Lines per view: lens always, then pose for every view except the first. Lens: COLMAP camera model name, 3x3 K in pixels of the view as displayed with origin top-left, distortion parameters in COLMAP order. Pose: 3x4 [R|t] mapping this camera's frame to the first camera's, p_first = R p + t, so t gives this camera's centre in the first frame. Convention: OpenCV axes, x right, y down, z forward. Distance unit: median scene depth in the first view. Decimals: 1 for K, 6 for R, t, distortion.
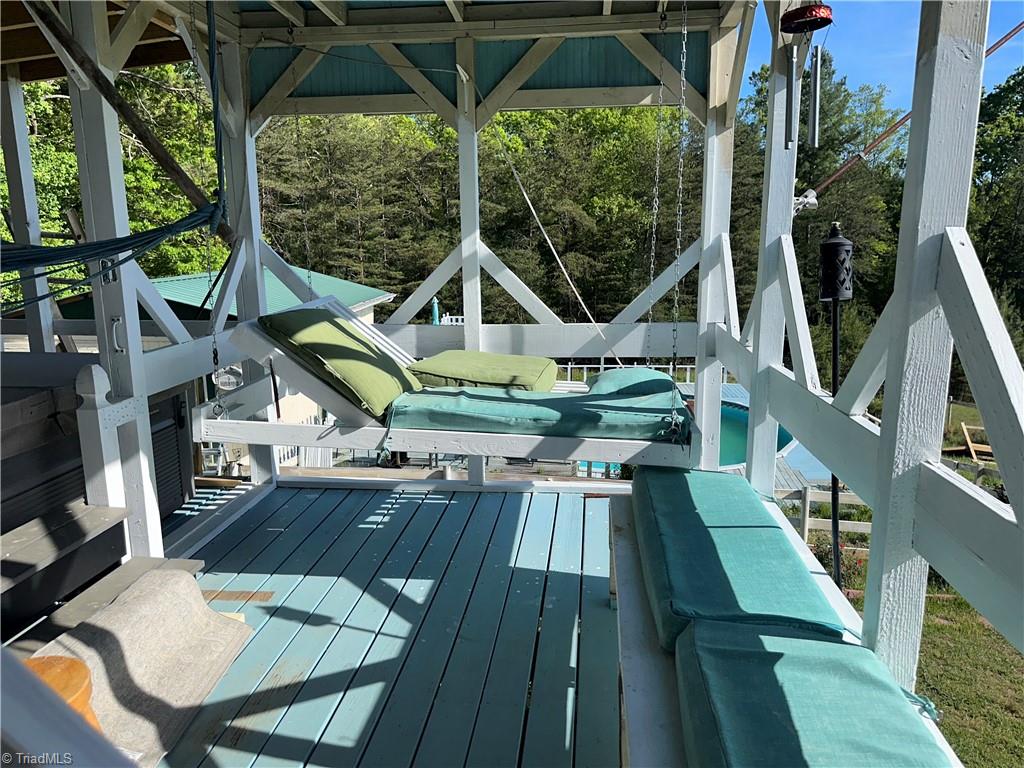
lens RADIAL K [[721.5, 0, 505.3], [0, 721.5, 390.8], [0, 0, 1]] dist [0.044848, -0.060211]
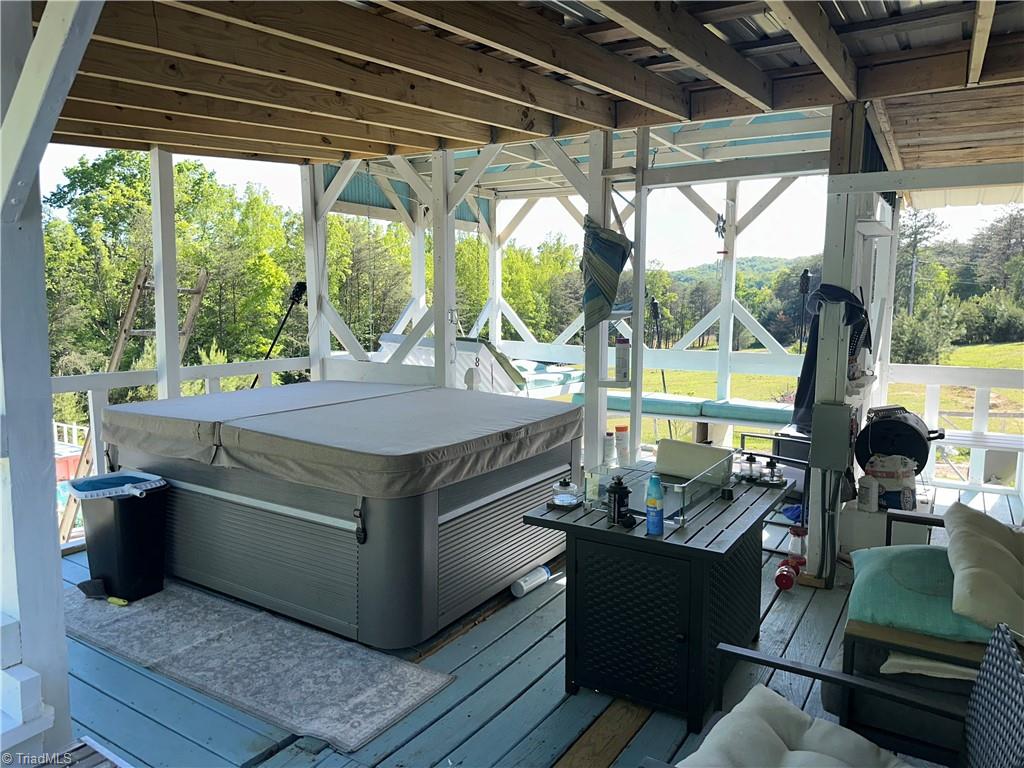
lens RADIAL K [[721.5, 0, 502.9], [0, 721.5, 378.7], [0, 0, 1]] dist [0.044848, -0.060211]
pose [[0.436235, -0.092427, 0.895073, -1.797072], [0.169493, 0.985345, 0.019142, -0.032454], [-0.883726, 0.143359, 0.445508, 0.143706]]
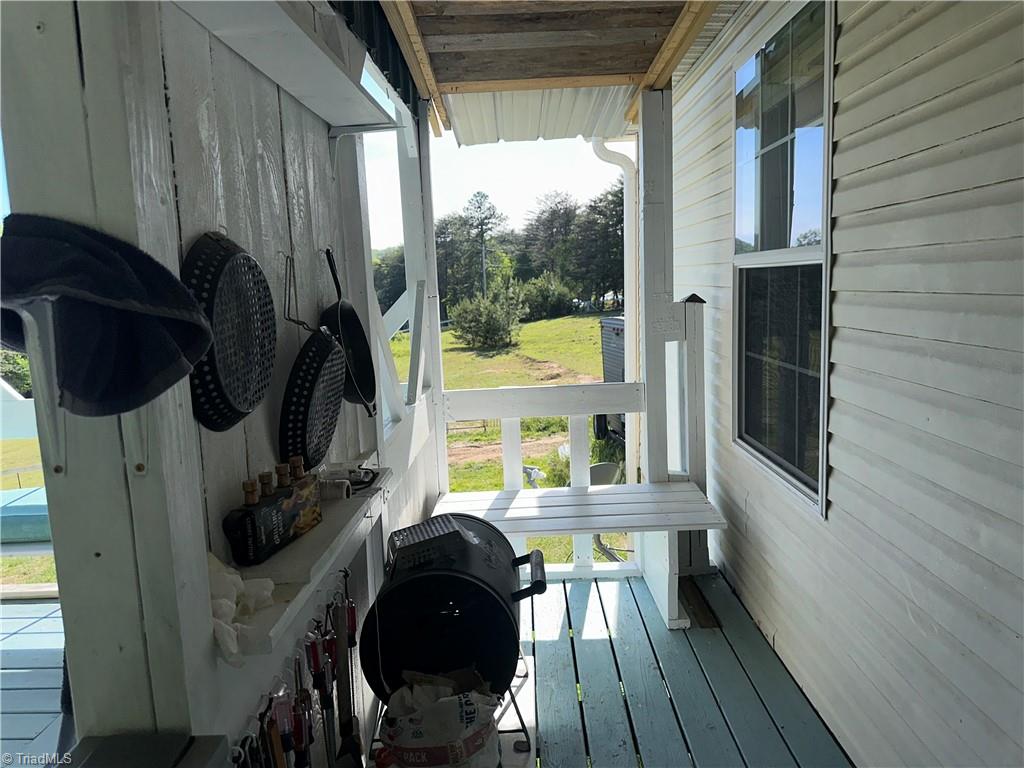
lens RADIAL K [[721.5, 0, 511.0], [0, 721.5, 388.2], [0, 0, 1]] dist [0.044848, -0.060211]
pose [[-0.092510, -0.134192, 0.986628, -1.757839], [0.239036, 0.958907, 0.152835, -0.031620], [-0.966594, 0.249979, -0.056632, 0.140331]]
